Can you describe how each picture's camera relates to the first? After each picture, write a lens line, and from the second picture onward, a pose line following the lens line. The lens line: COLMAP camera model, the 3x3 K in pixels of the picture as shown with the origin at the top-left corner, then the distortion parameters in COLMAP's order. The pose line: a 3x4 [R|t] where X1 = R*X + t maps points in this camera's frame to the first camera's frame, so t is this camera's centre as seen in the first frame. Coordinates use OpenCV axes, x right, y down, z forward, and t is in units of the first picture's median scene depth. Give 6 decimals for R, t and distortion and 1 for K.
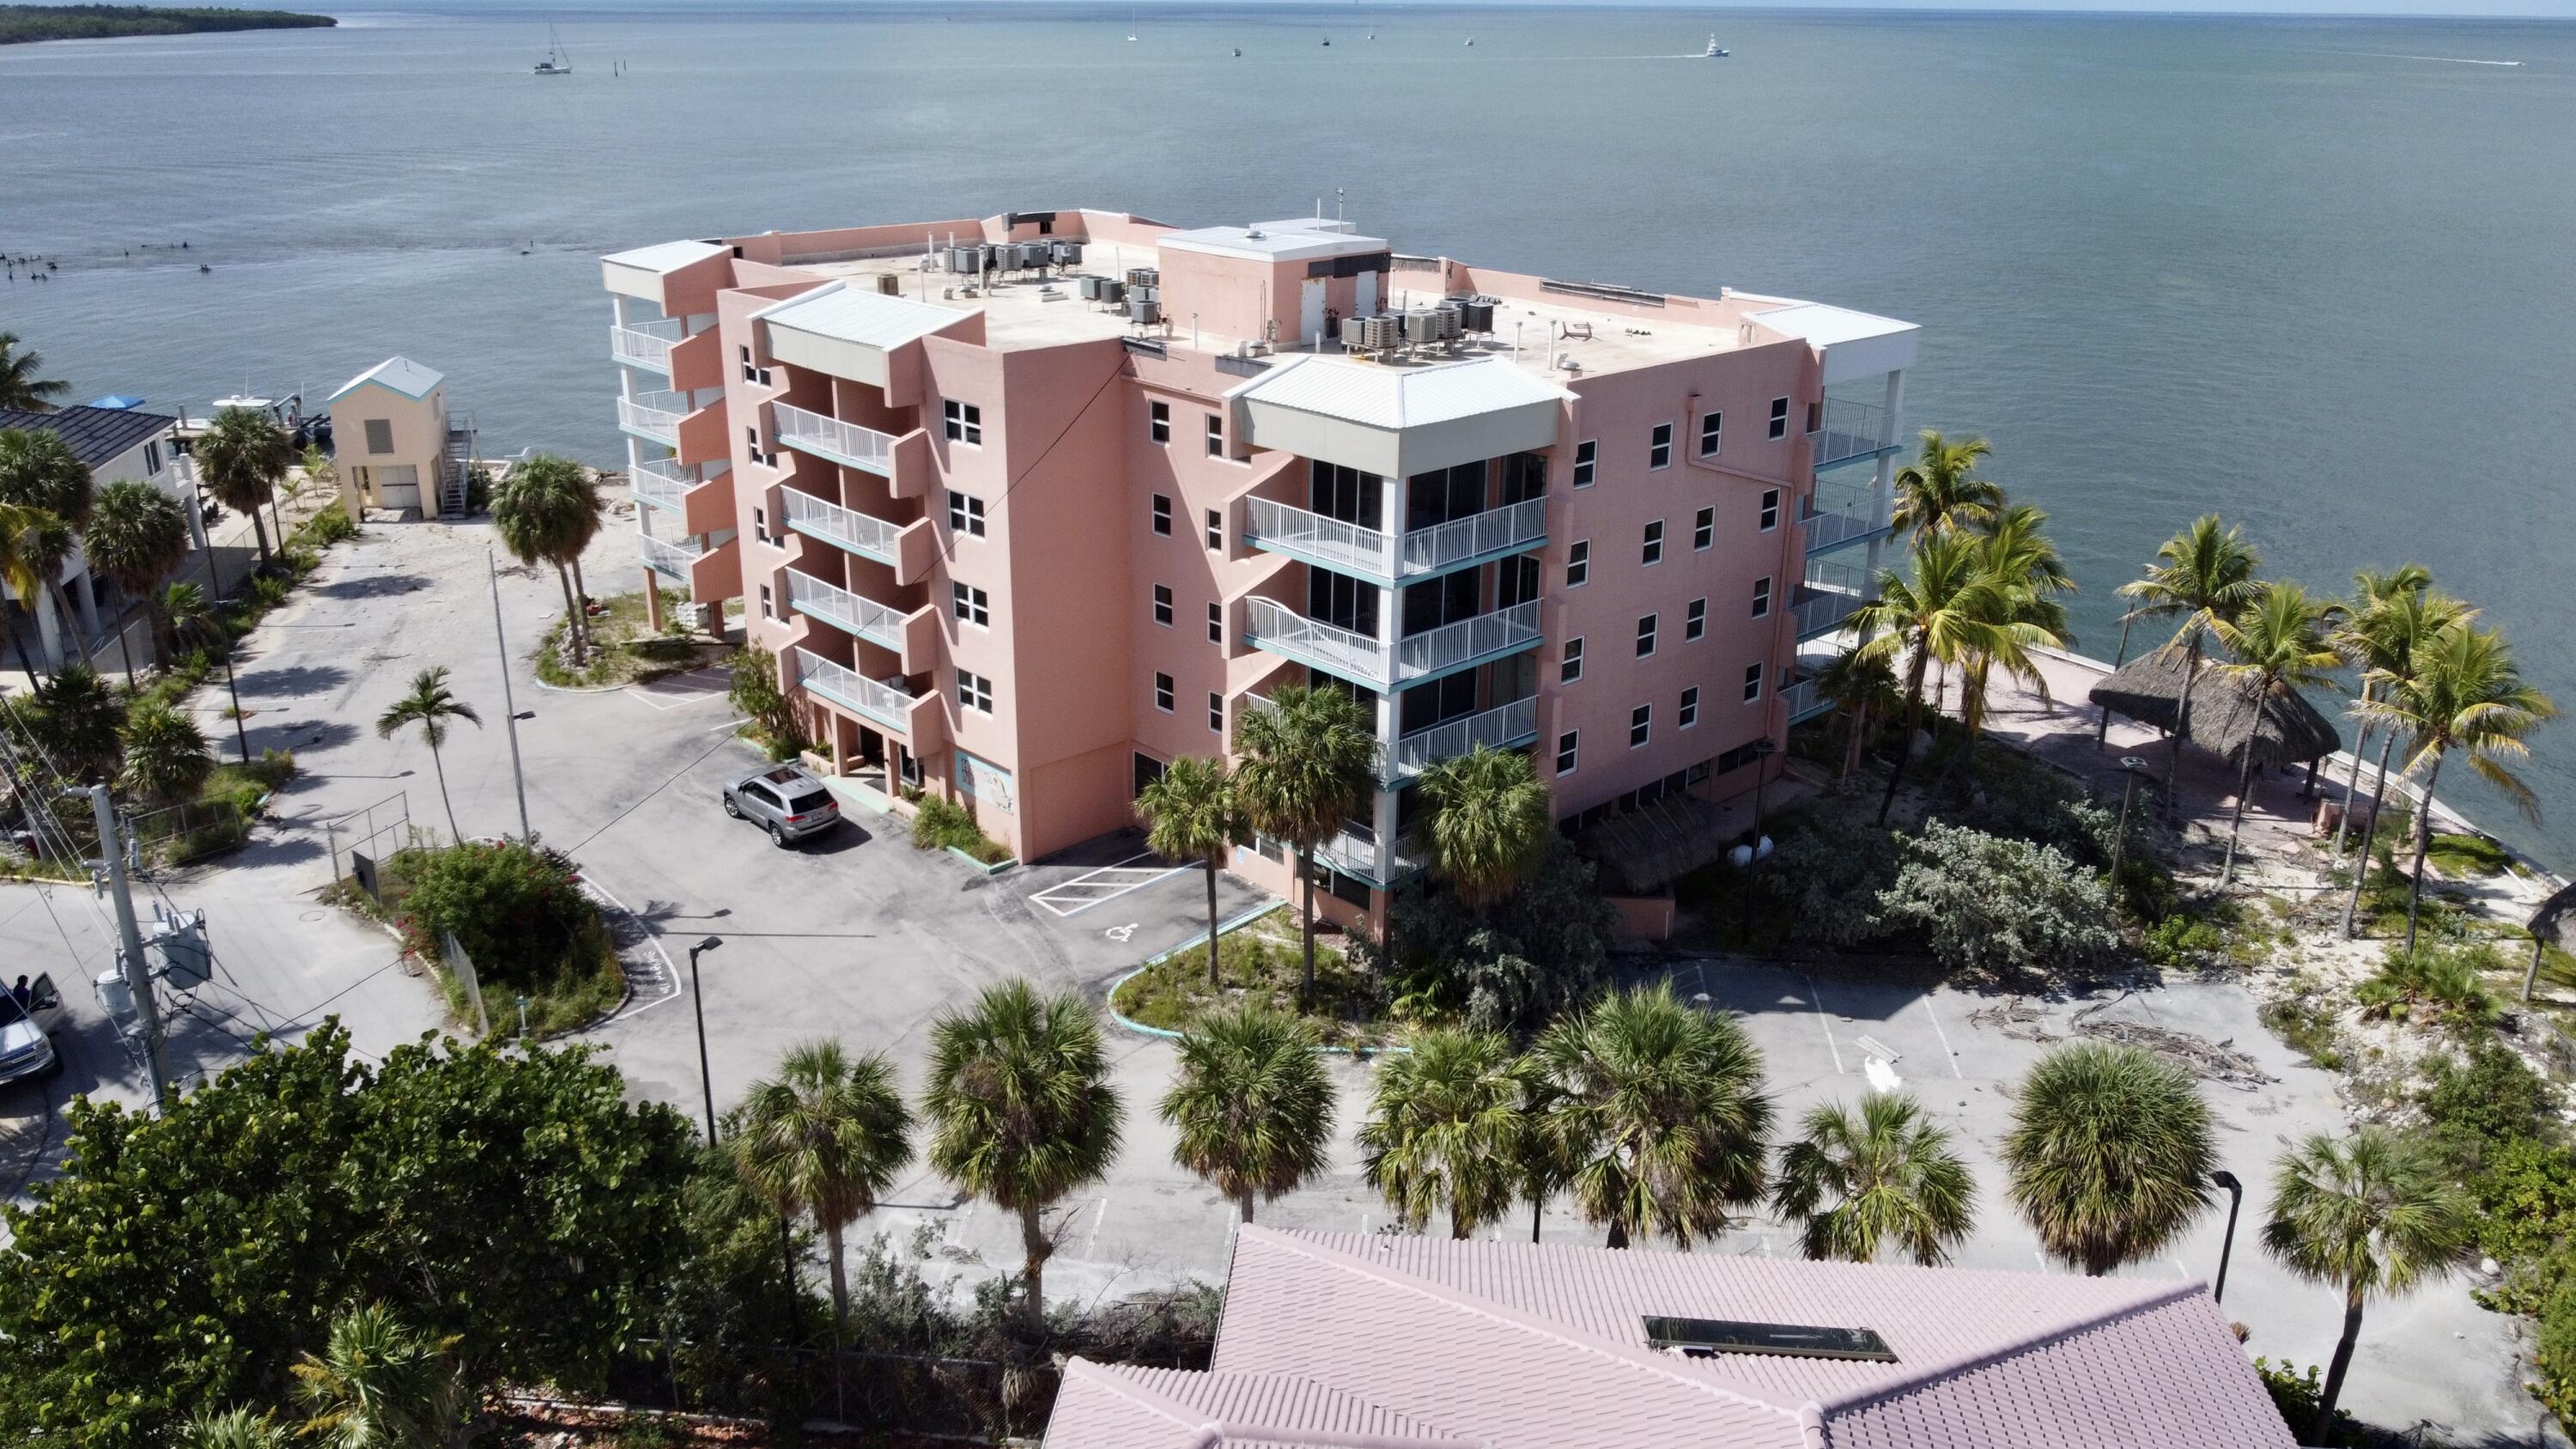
lens RADIAL K [[1981.2, 0, 1278.0], [0, 1981.2, 723.8], [0, 0, 1]] dist [-0.012626, 0.008301]
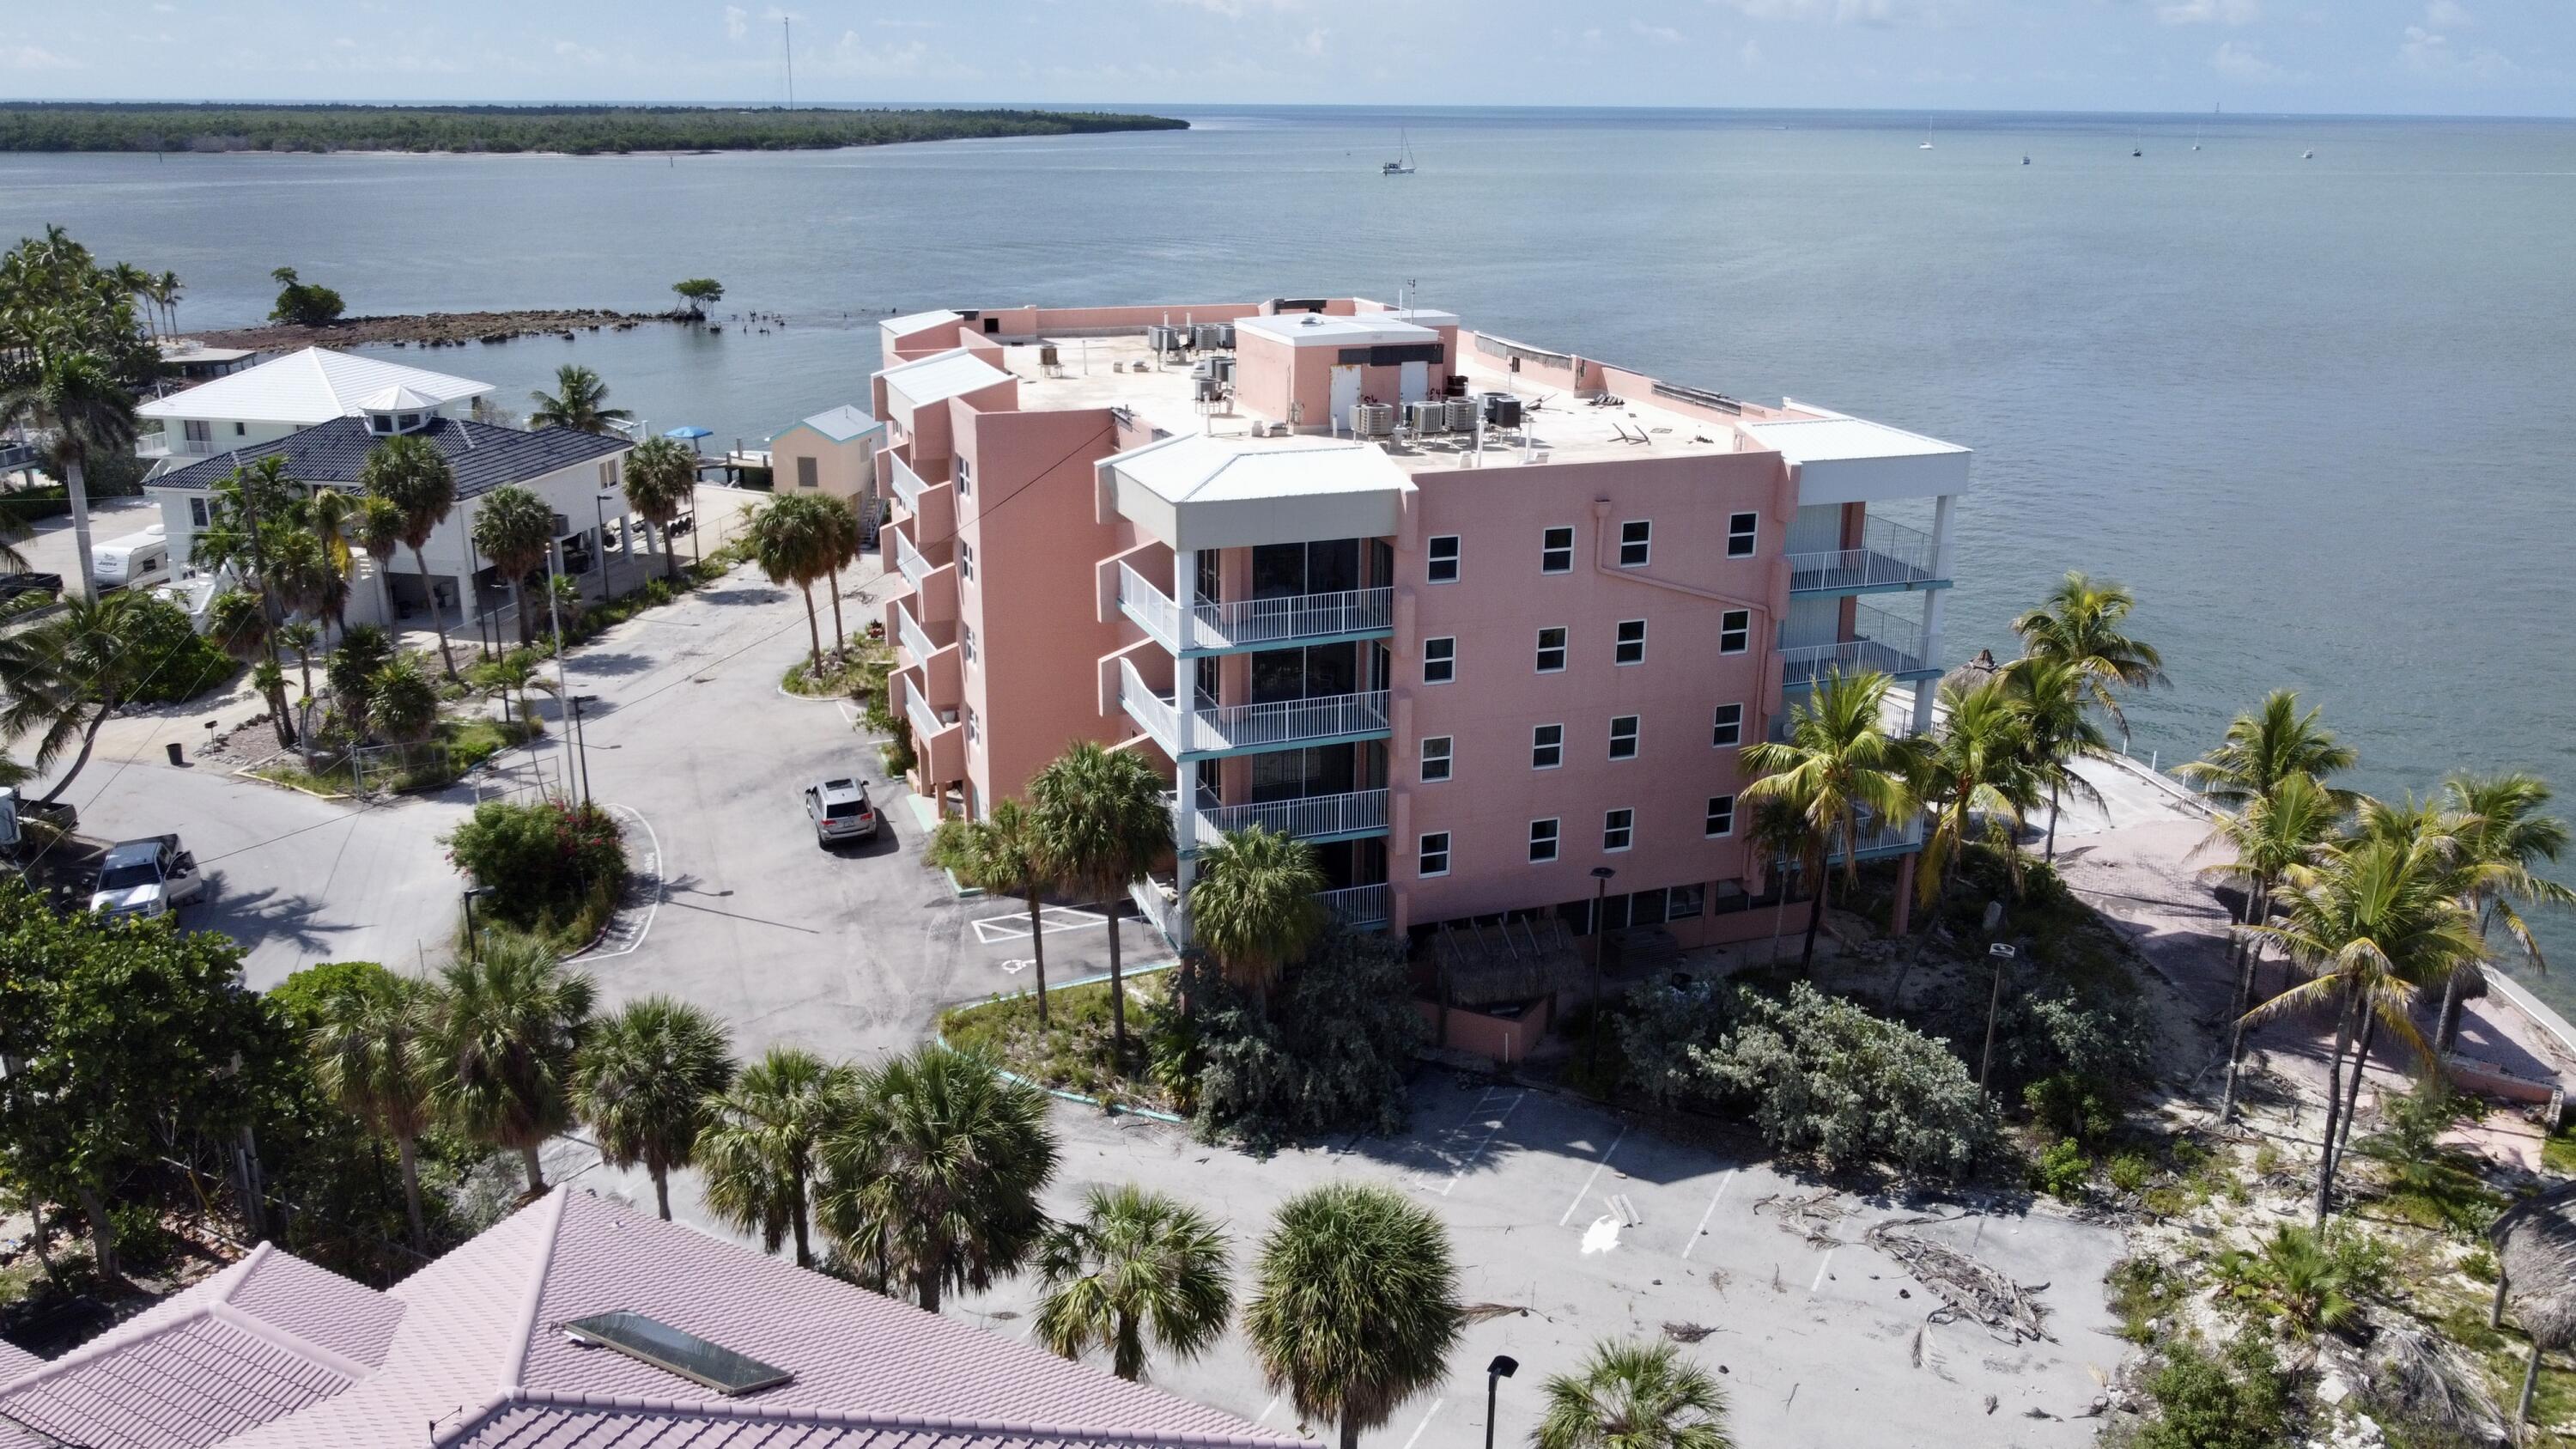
lens RADIAL K [[1981.2, 0, 1278.0], [0, 1981.2, 723.8], [0, 0, 1]] dist [-0.012626, 0.008301]
pose [[0.922965, 0.114907, -0.367332, 0.405169], [-0.132713, 0.990876, -0.023496, -0.014993], [0.361281, 0.070436, 0.929793, 0.059467]]
